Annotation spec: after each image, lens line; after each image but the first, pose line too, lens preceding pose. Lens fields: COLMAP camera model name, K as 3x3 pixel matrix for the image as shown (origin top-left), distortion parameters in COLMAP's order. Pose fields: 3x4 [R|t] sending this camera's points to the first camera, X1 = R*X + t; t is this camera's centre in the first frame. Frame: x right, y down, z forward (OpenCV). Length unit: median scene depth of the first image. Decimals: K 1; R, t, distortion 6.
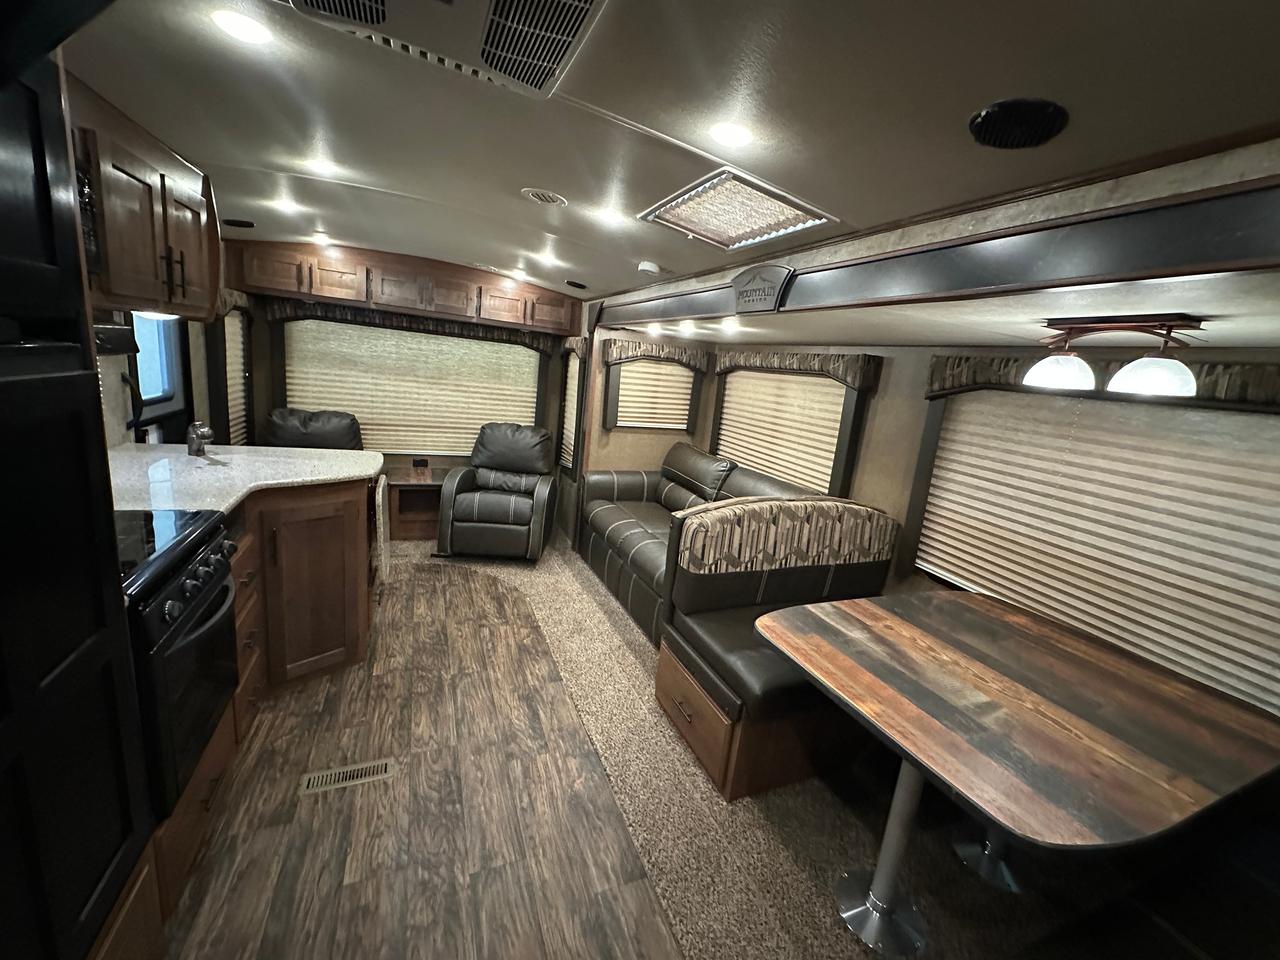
lens RADIAL K [[508.5, 0, 638.0], [0, 508.5, 476.7], [0, 0, 1]] dist [-0.004766, 0.000852]
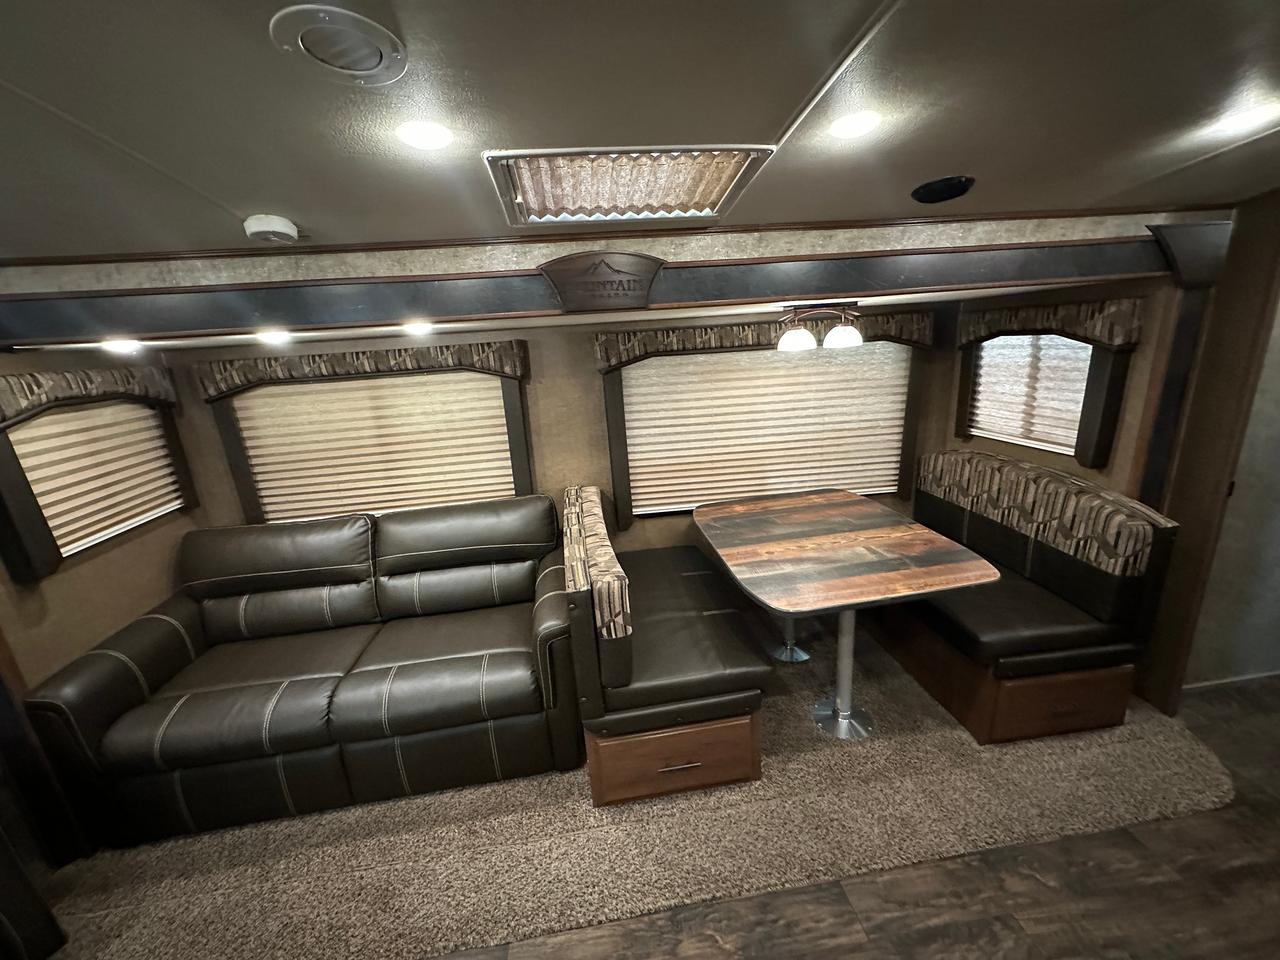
lens RADIAL K [[508.5, 0, 636.2], [0, 508.5, 479.1], [0, 0, 1]] dist [-0.004766, 0.000852]
pose [[0.257781, -0.374072, 0.890853, -0.307723], [0.294824, 0.908495, 0.296169, -0.162312], [-0.920124, 0.186298, 0.344478, 0.388791]]
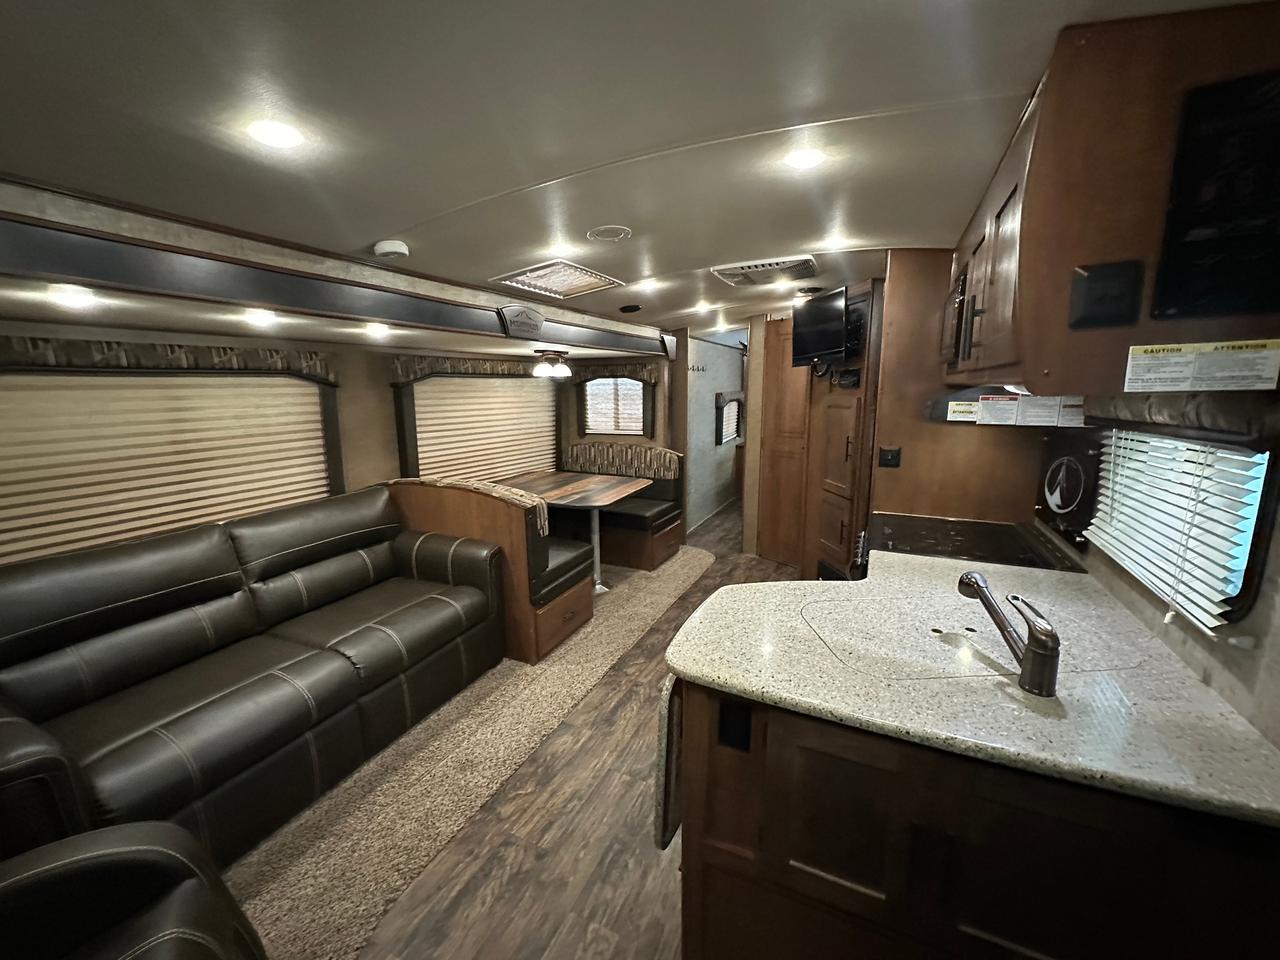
lens RADIAL K [[508.5, 0, 642.8], [0, 508.5, 482.0], [0, 0, 1]] dist [-0.004766, 0.000852]
pose [[-0.669247, -0.241827, 0.702587, -0.567777], [0.091634, 0.911478, 0.401012, -0.263478], [-0.737368, 0.332757, -0.587845, 0.913064]]
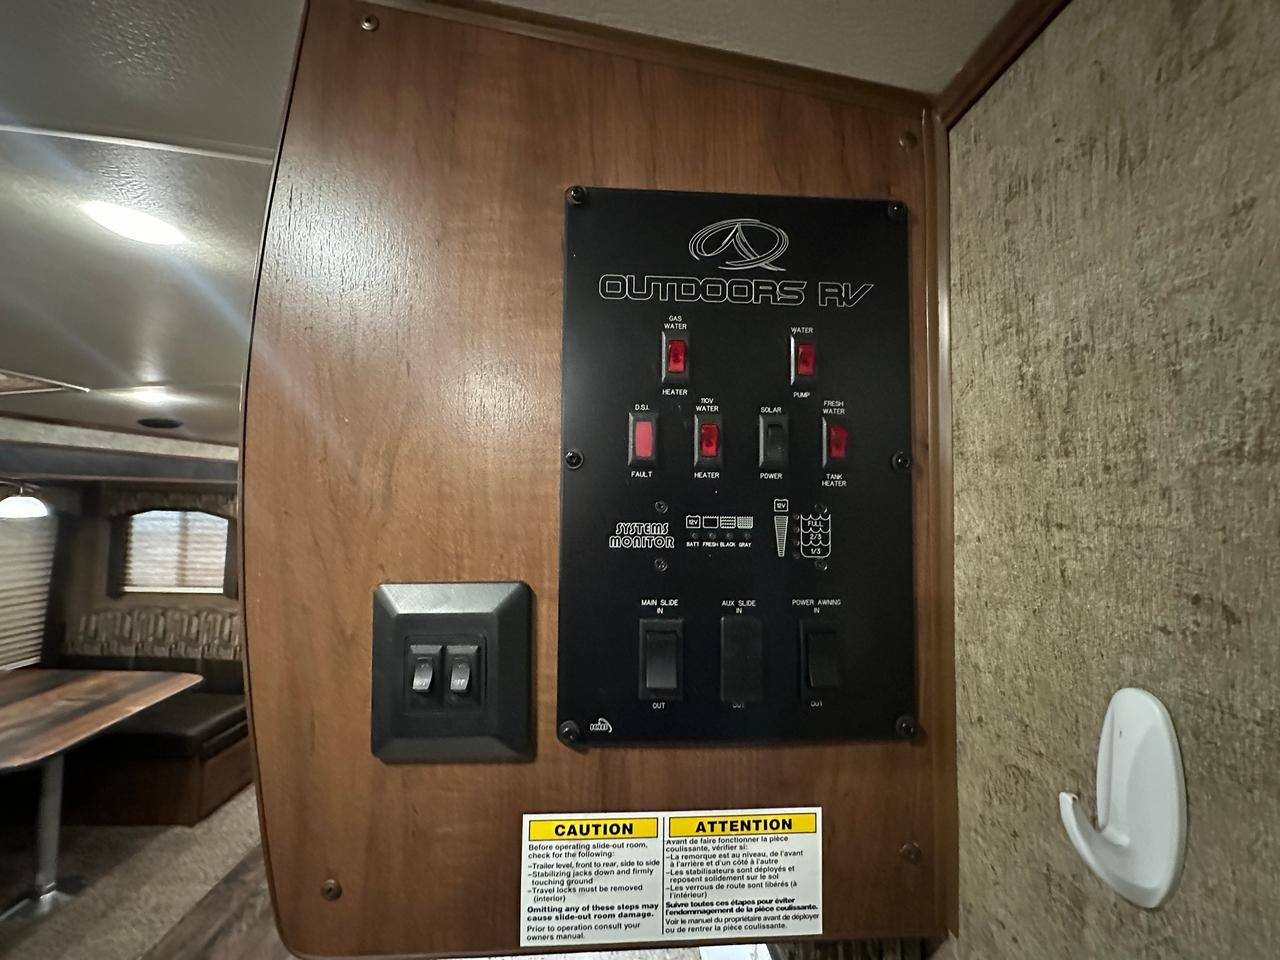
lens RADIAL K [[508.5, 0, 639.5], [0, 508.5, 478.7], [0, 0, 1]] dist [-0.004766, 0.000852]
pose [[-0.935838, -0.131007, 0.327176, -0.576447], [-0.067527, 0.977797, 0.198377, -0.277391], [-0.345900, 0.163555, -0.923906, 0.648439]]
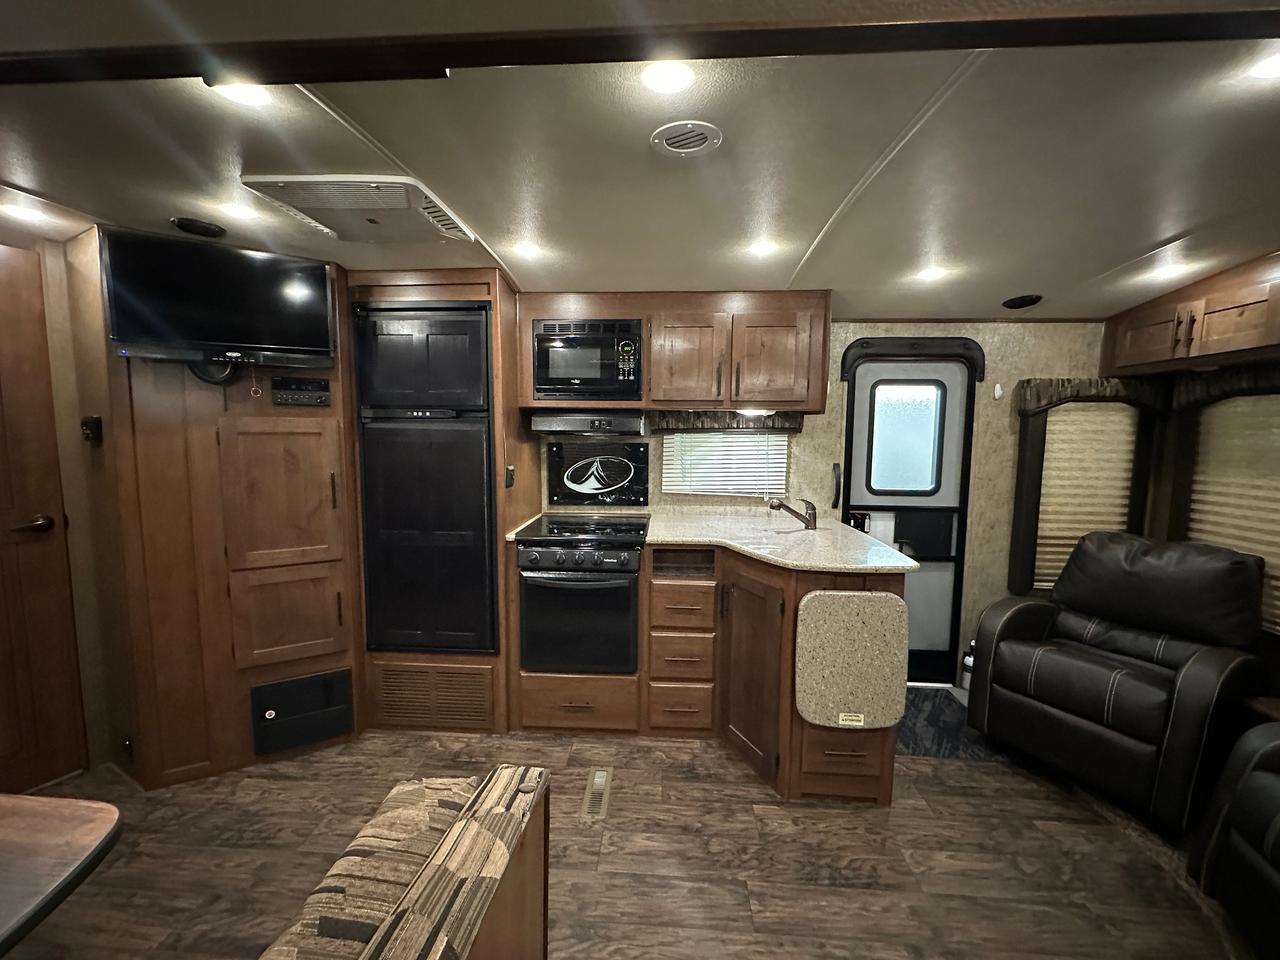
lens RADIAL K [[508.5, 0, 637.4], [0, 508.5, 478.4], [0, 0, 1]] dist [-0.004766, 0.000852]
pose [[-0.438976, -0.036599, -0.897753, 0.211494], [-0.250700, 0.964477, 0.083266, -0.093497], [0.862815, 0.261618, -0.432558, 0.706879]]
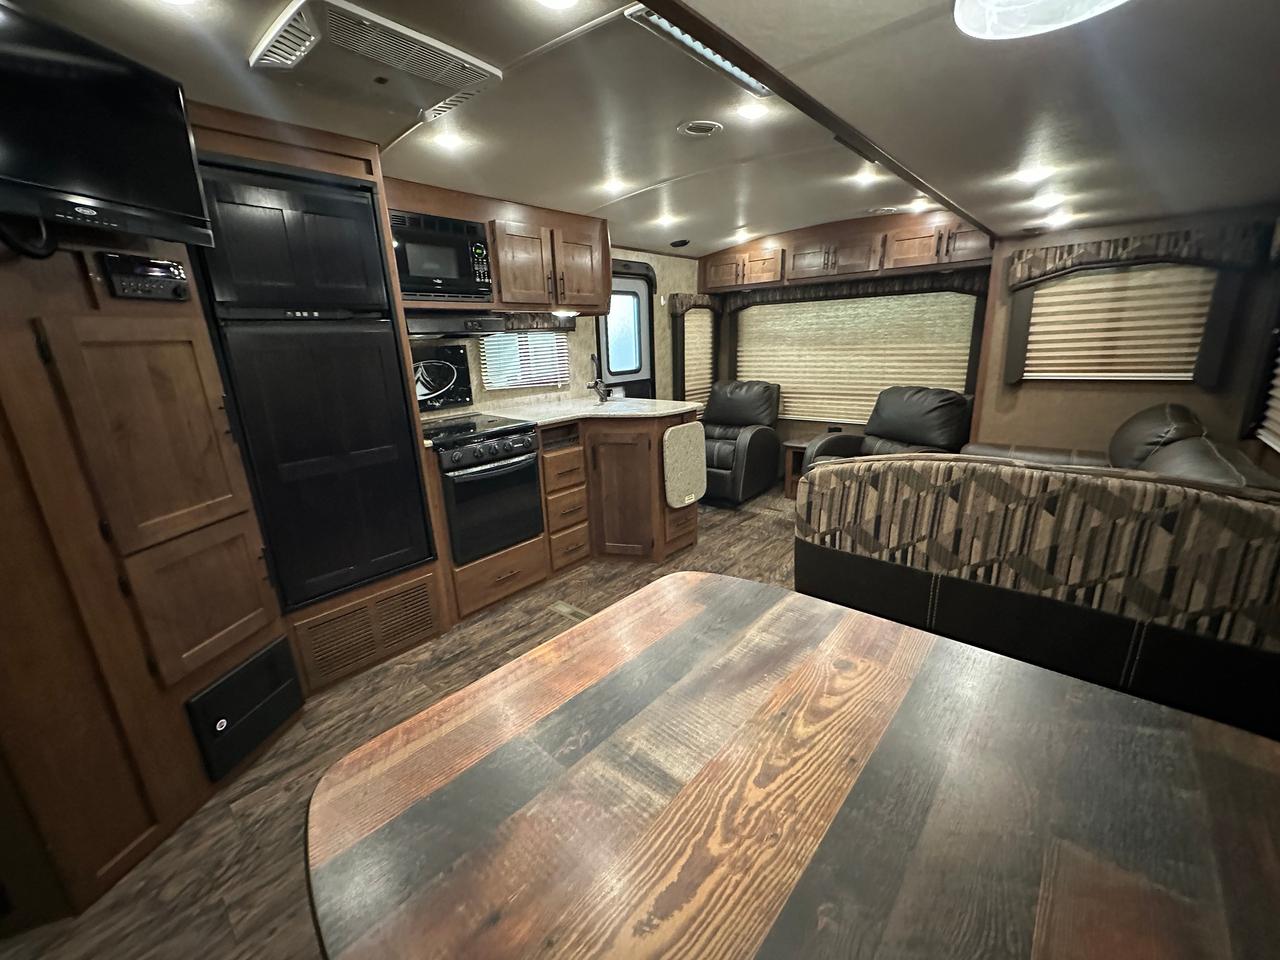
lens RADIAL K [[508.5, 0, 637.6], [0, 508.5, 477.8], [0, 0, 1]] dist [-0.004766, 0.000852]
pose [[0.423297, 0.112931, -0.898925, 0.397215], [-0.109900, 0.991274, 0.072781, 0.042247], [0.899301, 0.067984, 0.432014, 0.265399]]
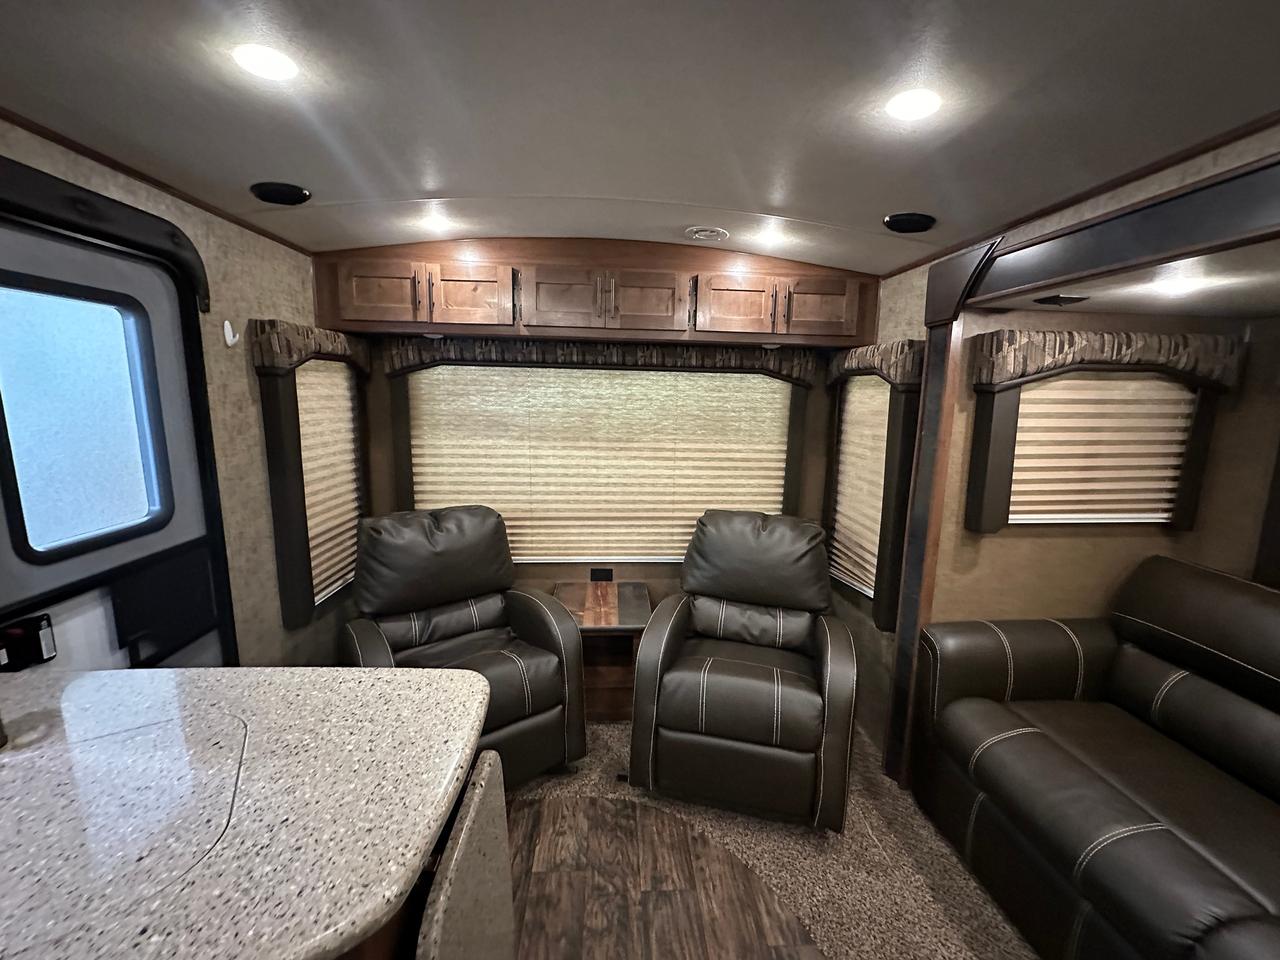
lens RADIAL K [[508.5, 0, 637.1], [0, 508.5, 477.8], [0, 0, 1]] dist [-0.004766, 0.000852]
pose [[0.938576, -0.036237, -0.343165, -0.204840], [0.011810, 0.997262, -0.073006, -0.122926], [0.344870, 0.064469, 0.936434, 0.513472]]
